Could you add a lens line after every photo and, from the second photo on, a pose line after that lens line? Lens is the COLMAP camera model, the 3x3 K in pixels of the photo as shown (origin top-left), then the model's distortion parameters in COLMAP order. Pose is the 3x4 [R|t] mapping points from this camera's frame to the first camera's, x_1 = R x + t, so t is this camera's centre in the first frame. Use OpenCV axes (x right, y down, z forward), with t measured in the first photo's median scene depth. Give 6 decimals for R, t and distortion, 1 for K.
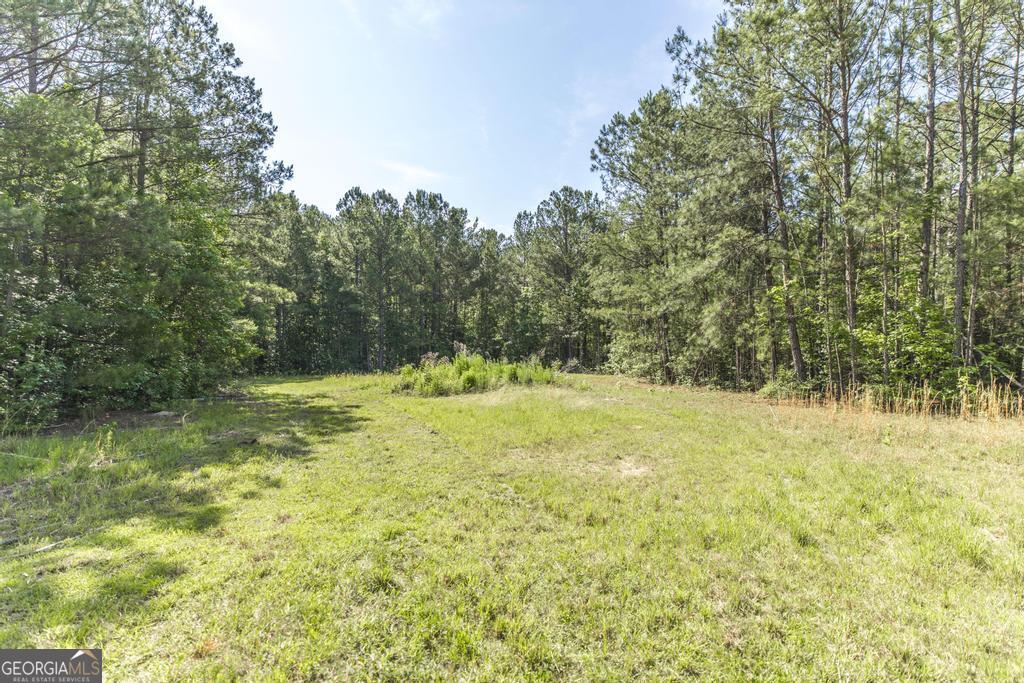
lens RADIAL K [[466.0, 0, 505.8], [0, 466.0, 343.3], [0, 0, 1]] dist [0.002133, 0.000368]
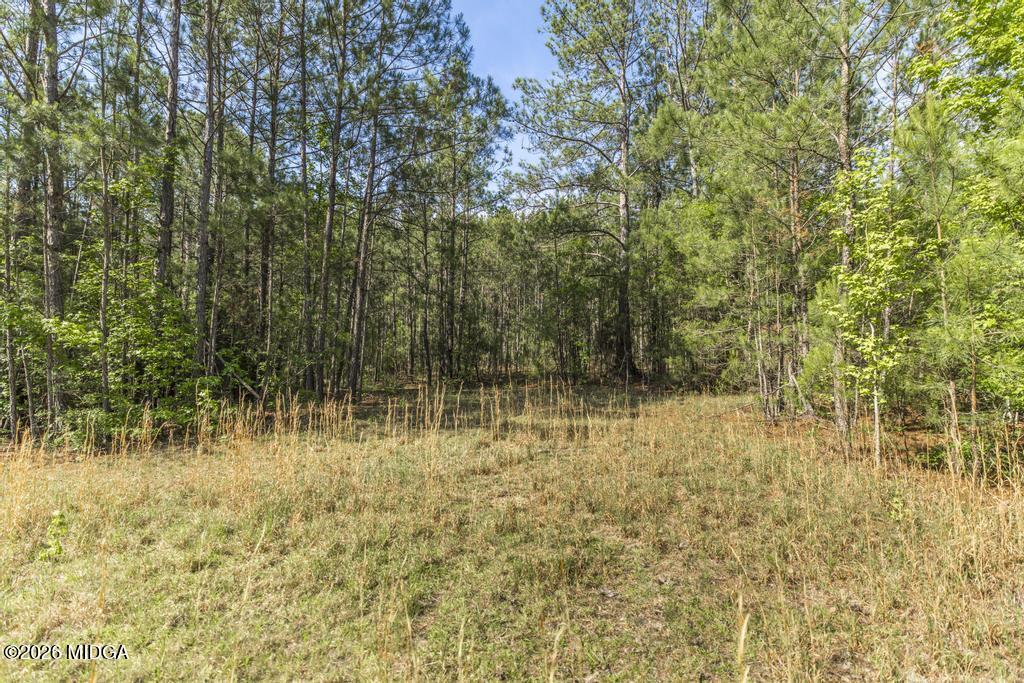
lens RADIAL K [[466.0, 0, 506.2], [0, 466.0, 344.2], [0, 0, 1]] dist [0.002133, 0.000368]
pose [[0.224505, 0.030498, 0.973996, 0.316802], [-0.000683, 0.999515, -0.031140, 0.018842], [-0.974473, 0.006326, 0.224417, 0.318738]]
